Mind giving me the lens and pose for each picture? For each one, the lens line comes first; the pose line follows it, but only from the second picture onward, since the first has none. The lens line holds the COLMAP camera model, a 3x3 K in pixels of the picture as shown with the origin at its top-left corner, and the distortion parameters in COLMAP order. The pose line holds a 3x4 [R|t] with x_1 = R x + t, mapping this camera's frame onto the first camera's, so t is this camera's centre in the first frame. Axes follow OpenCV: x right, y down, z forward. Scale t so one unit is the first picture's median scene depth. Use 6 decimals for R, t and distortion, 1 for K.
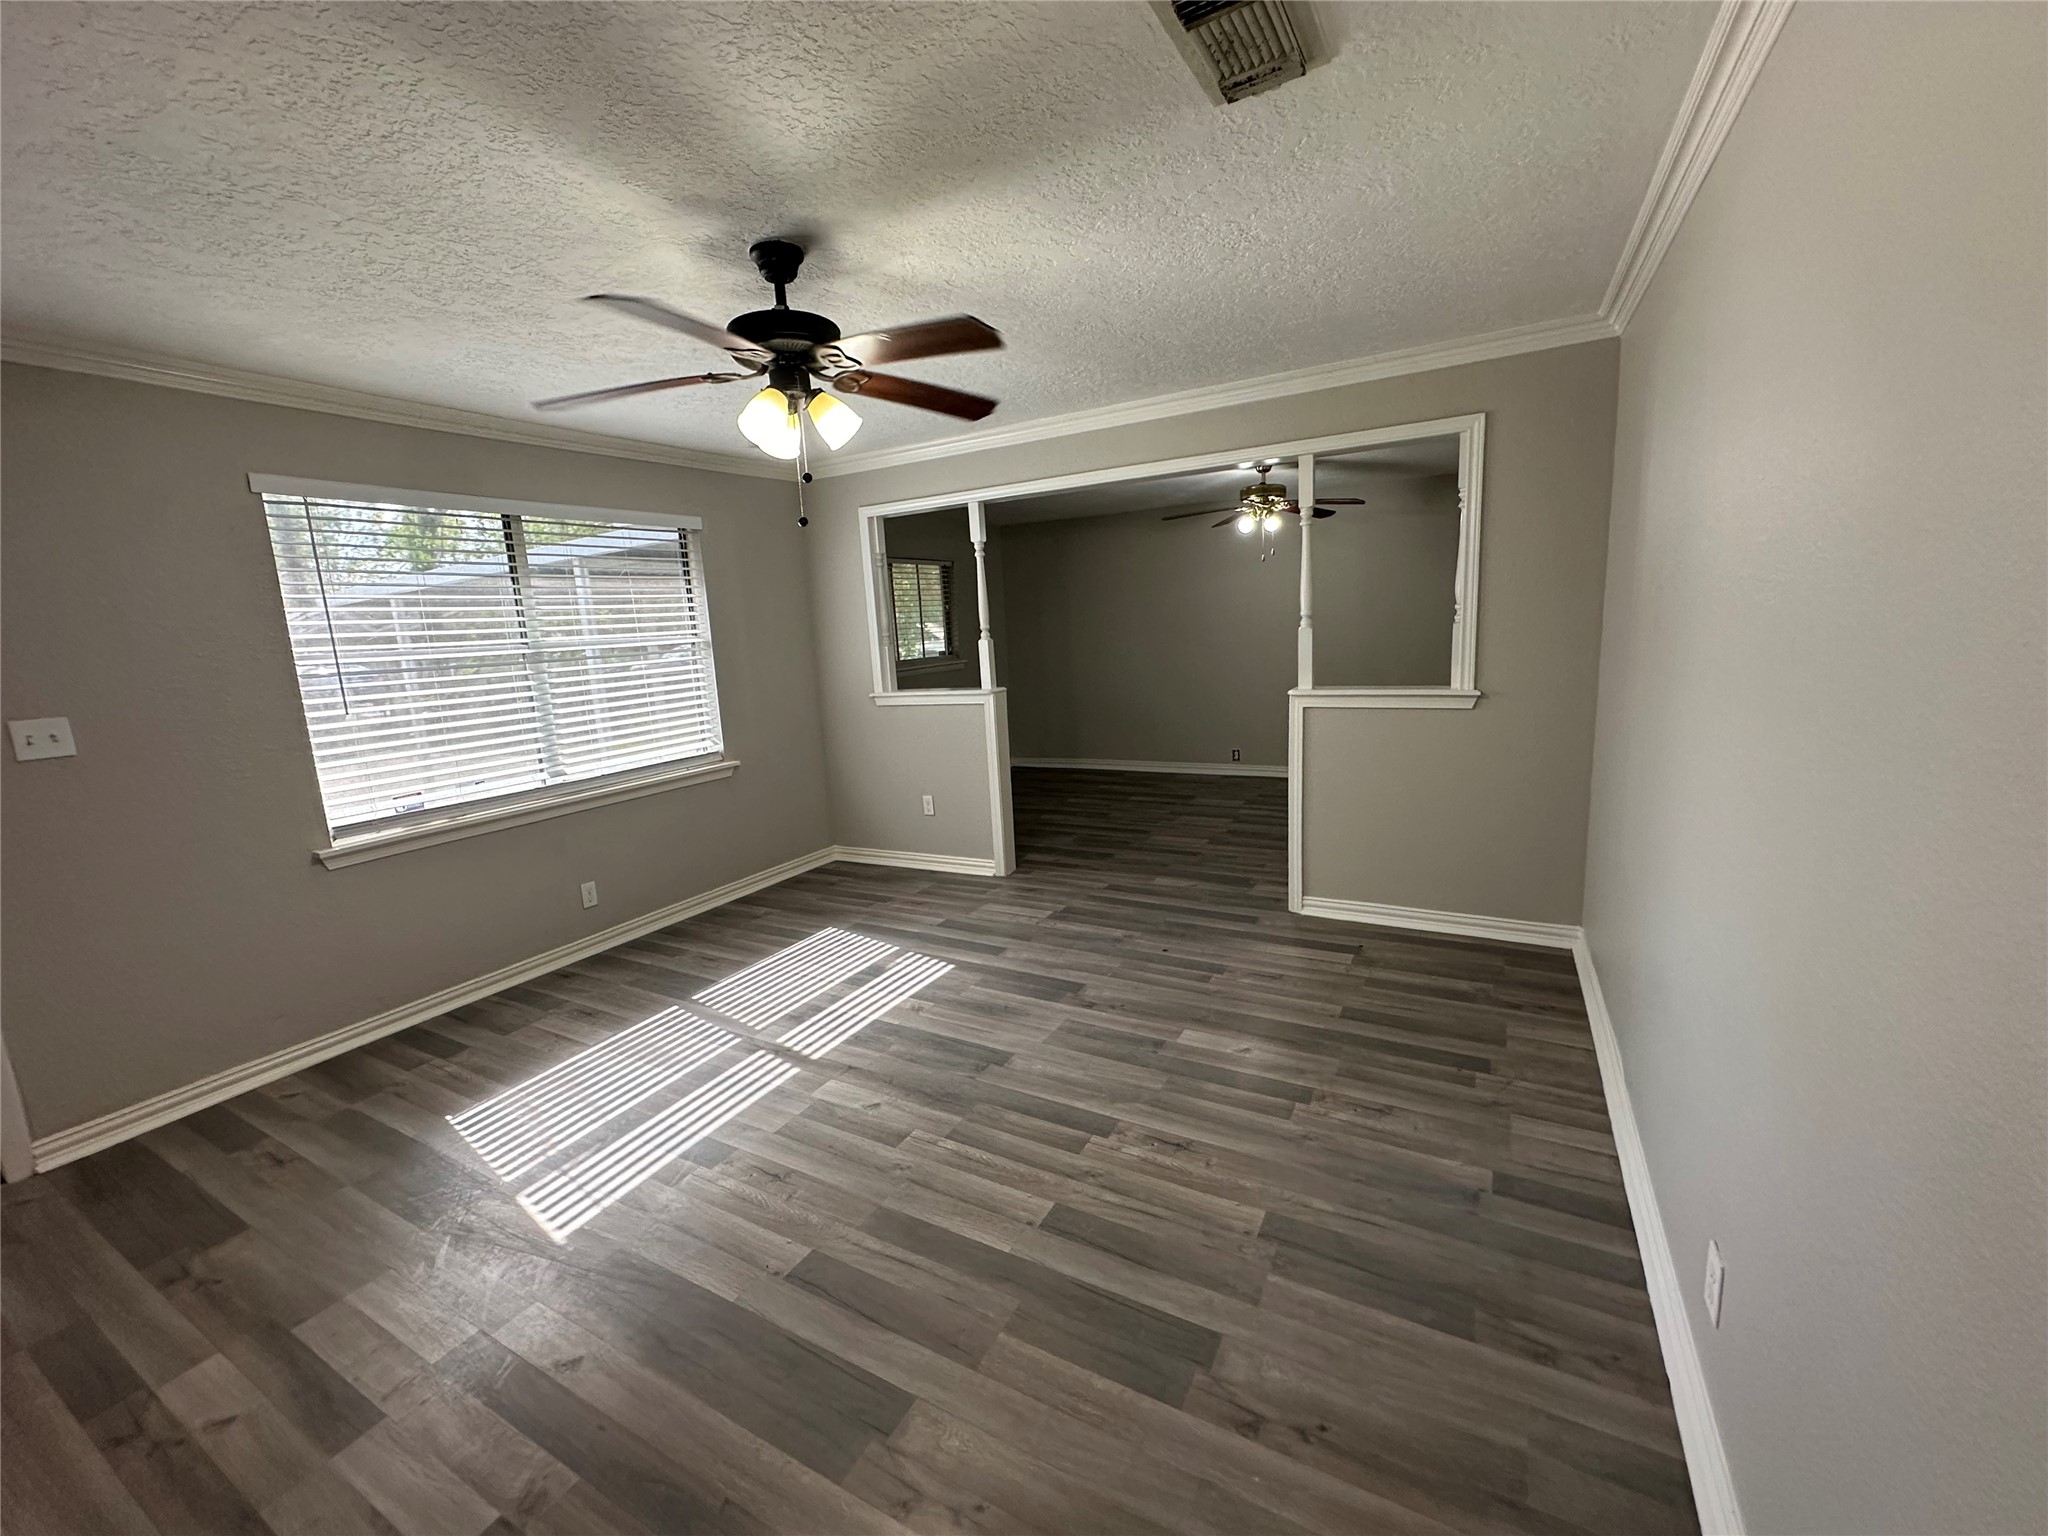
lens RADIAL K [[805.1, 0, 1024.0], [0, 805.1, 768.0], [0, 0, 1]] dist [-0.008467, 0.000256]
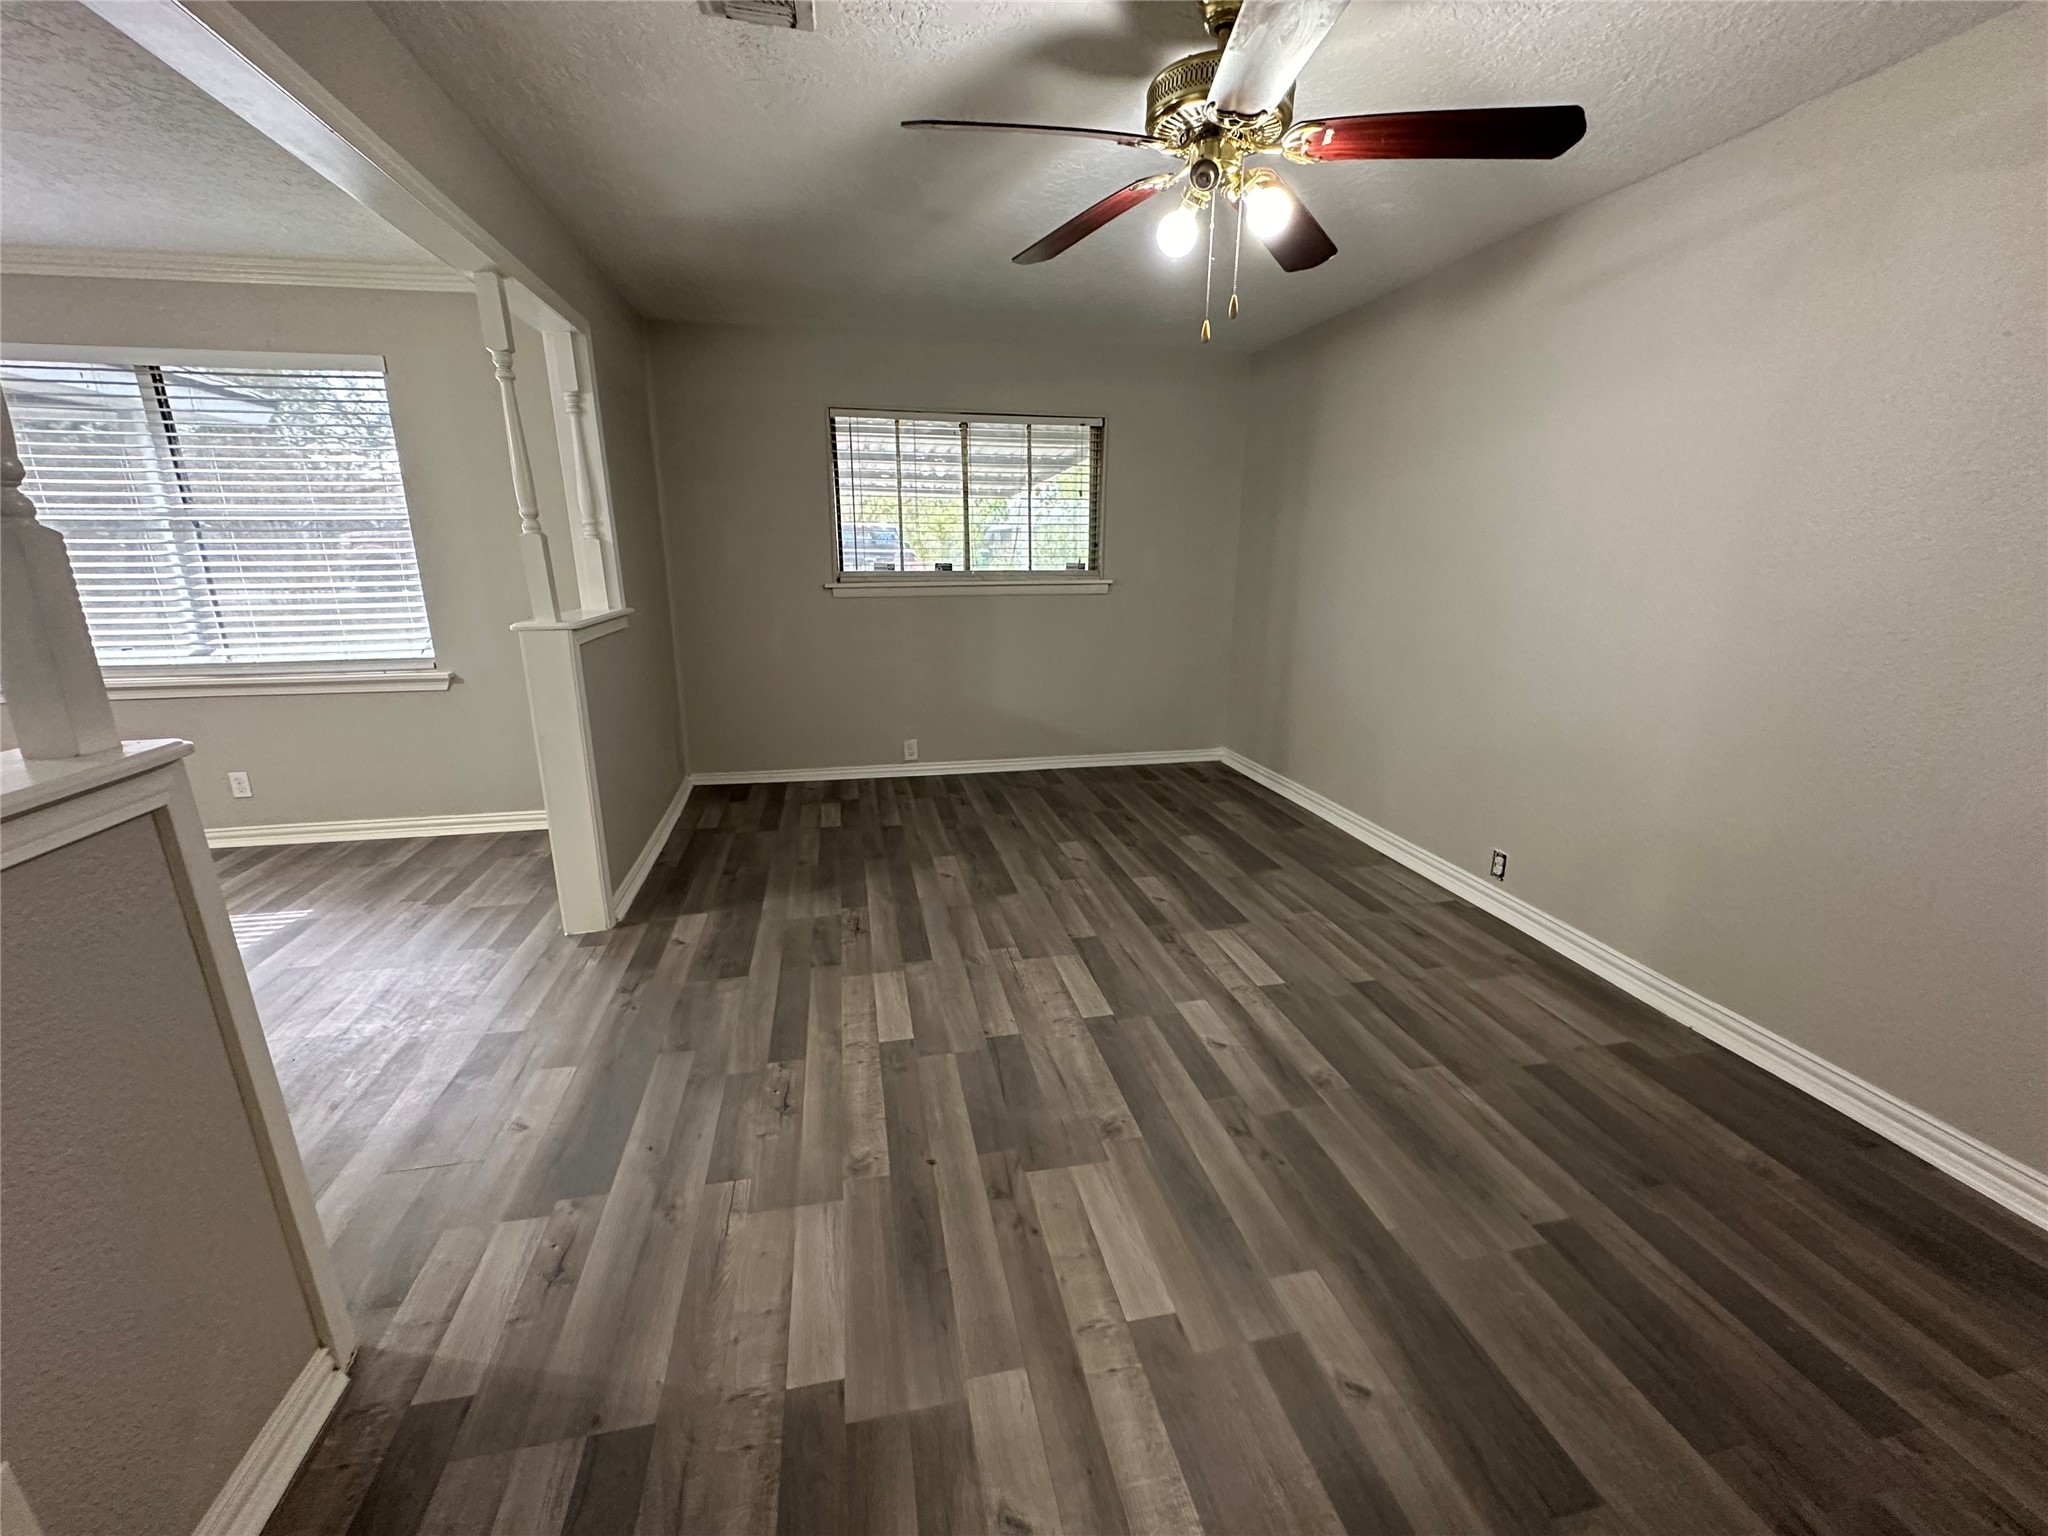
lens RADIAL K [[829.0, 0, 1024.0], [0, 829.0, 768.0], [0, 0, 1]] dist [-0.009321, 0.000055]
pose [[0.658631, 0.246241, -0.711035, 0.648159], [-0.166145, 0.969207, 0.181750, -0.165093], [0.733895, -0.001572, 0.679261, 0.885565]]
